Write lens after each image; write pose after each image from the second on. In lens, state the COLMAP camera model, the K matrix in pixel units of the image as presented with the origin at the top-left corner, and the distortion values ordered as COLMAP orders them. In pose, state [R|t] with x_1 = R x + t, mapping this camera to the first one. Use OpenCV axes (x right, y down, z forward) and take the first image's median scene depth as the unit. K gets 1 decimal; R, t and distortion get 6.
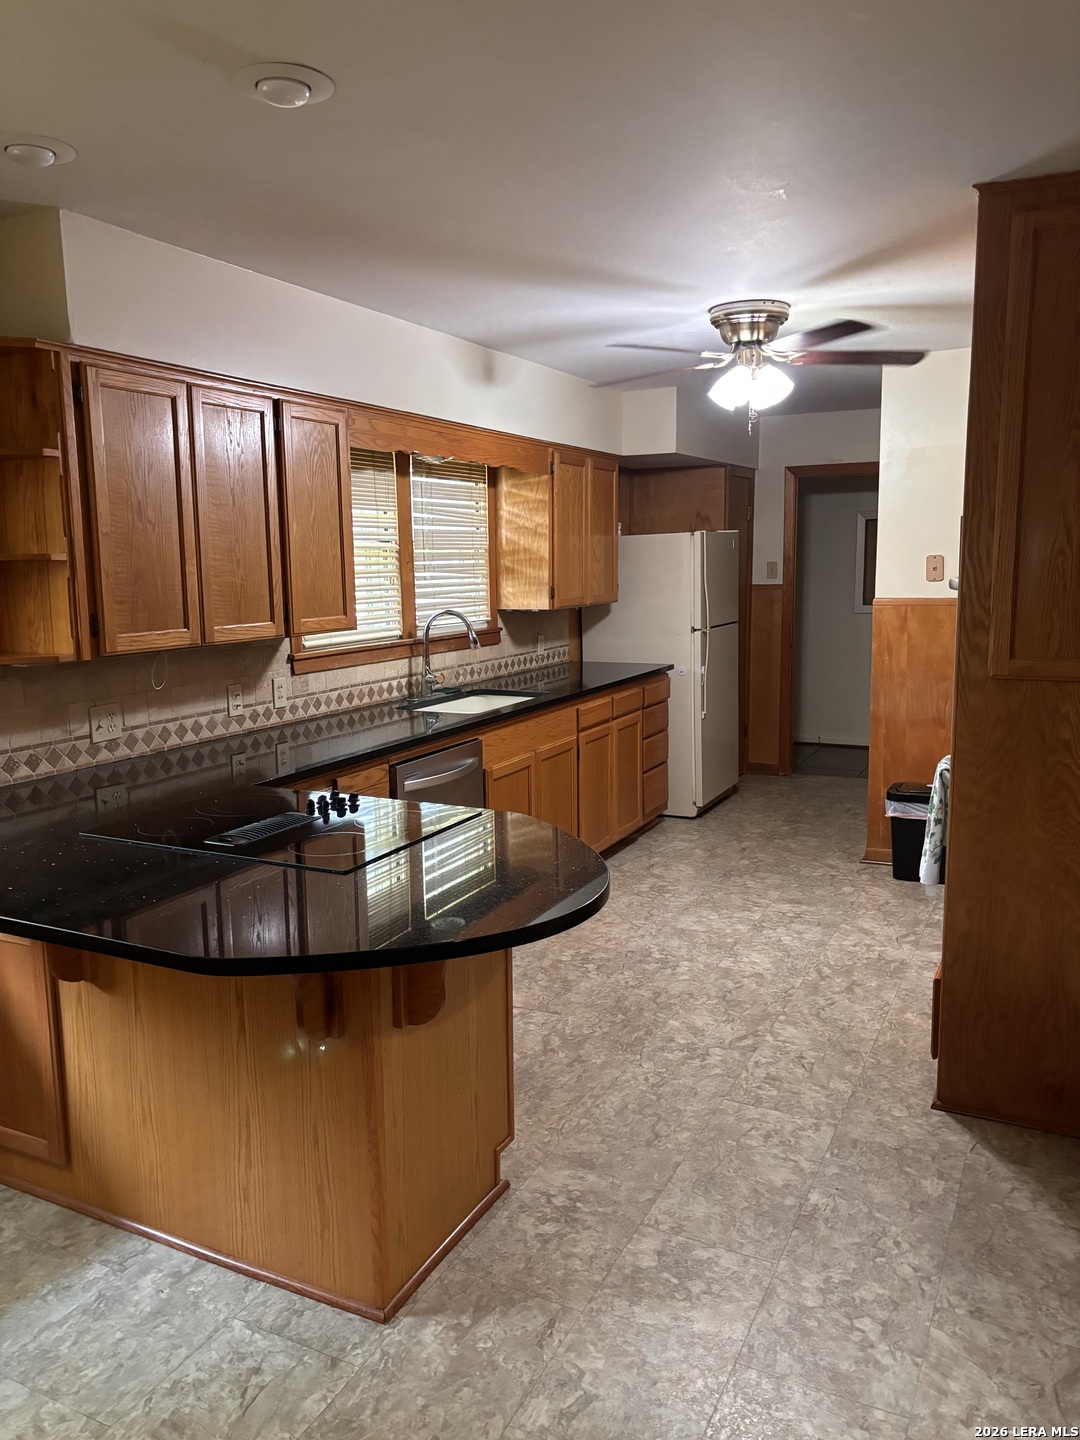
lens RADIAL K [[1093.6, 0, 532.9], [0, 1093.6, 715.4], [0, 0, 1]] dist [0.007562, 0.004177]
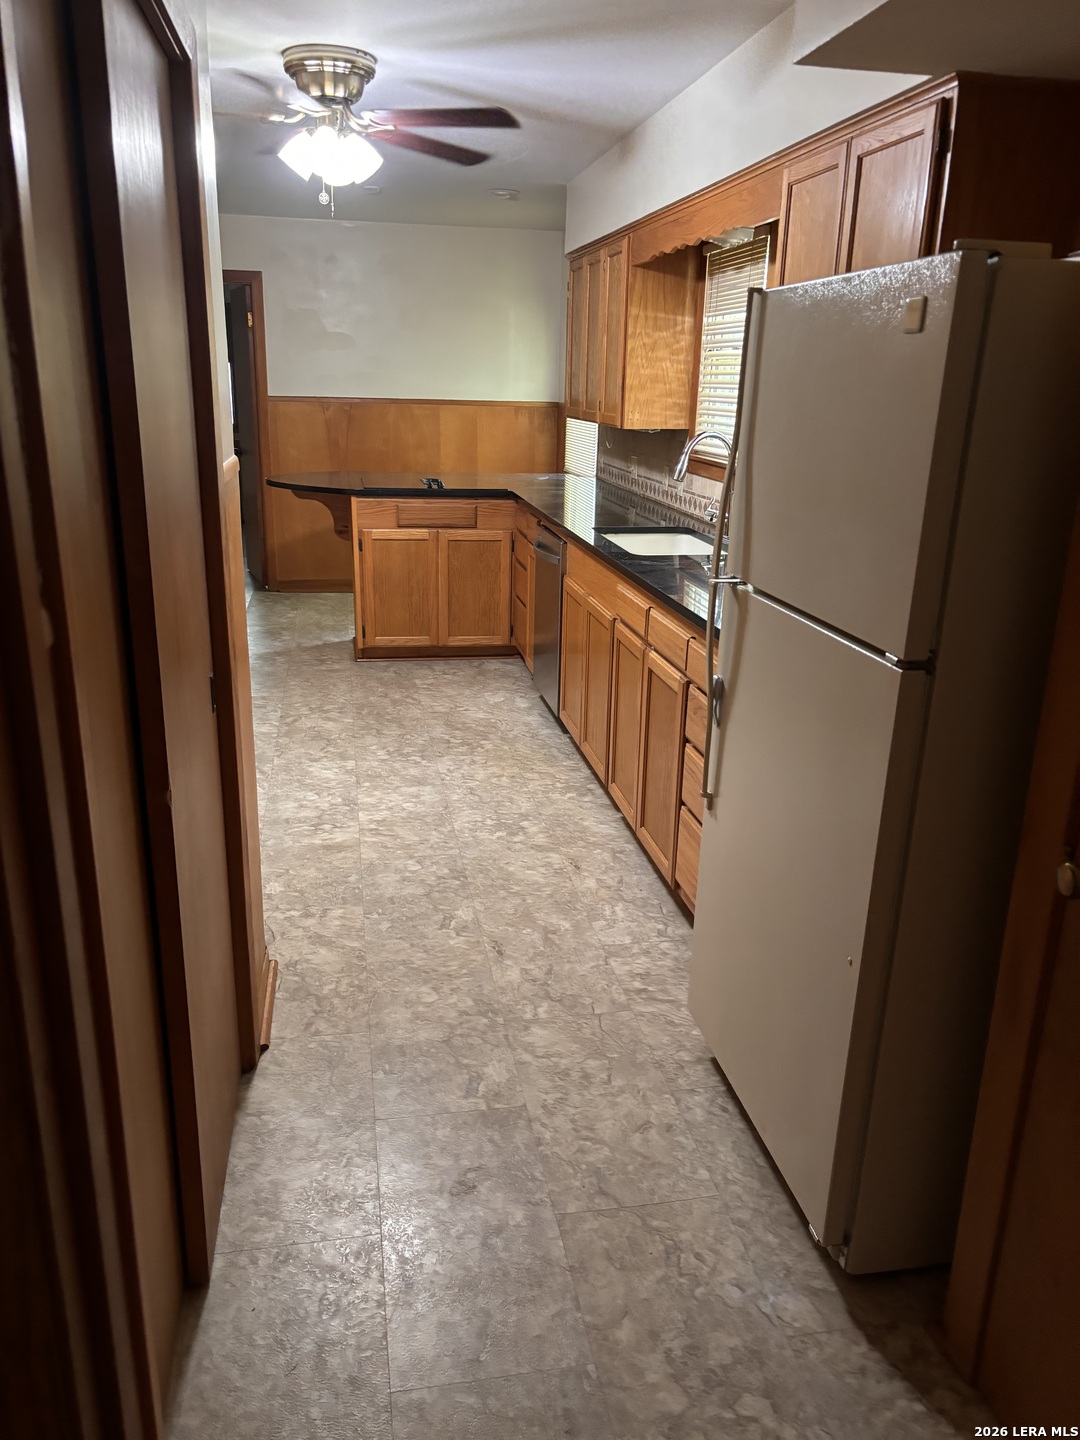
lens RADIAL K [[1093.6, 0, 536.0], [0, 1093.6, 725.9], [0, 0, 1]] dist [0.007562, 0.004177]
pose [[-0.800013, 0.167862, -0.576022, 0.758497], [-0.114451, 0.899739, 0.421155, -0.322711], [0.588966, 0.402856, -0.700590, 2.190514]]
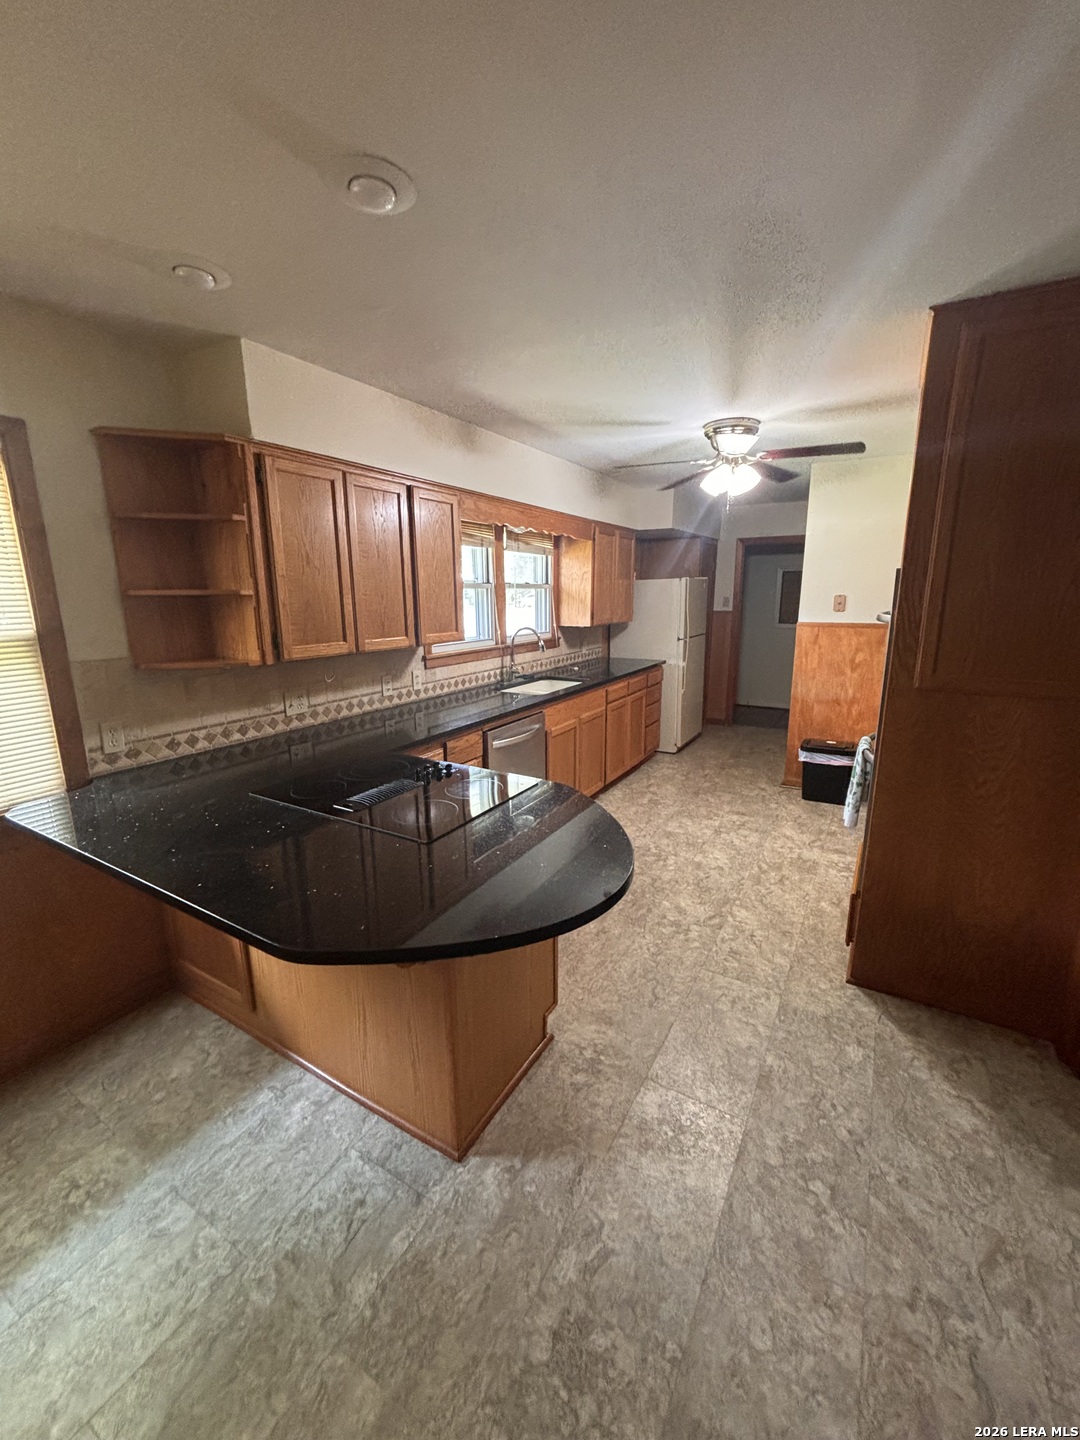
lens RADIAL K [[580.2, 0, 548.8], [0, 580.2, 717.4], [0, 0, 1]] dist [0.000415, 0.000270]
pose [[0.998378, 0.021187, -0.052853, 0.002791], [-0.017401, 0.997318, 0.071089, -0.035363], [0.054218, -0.070054, 0.996069, 0.211303]]
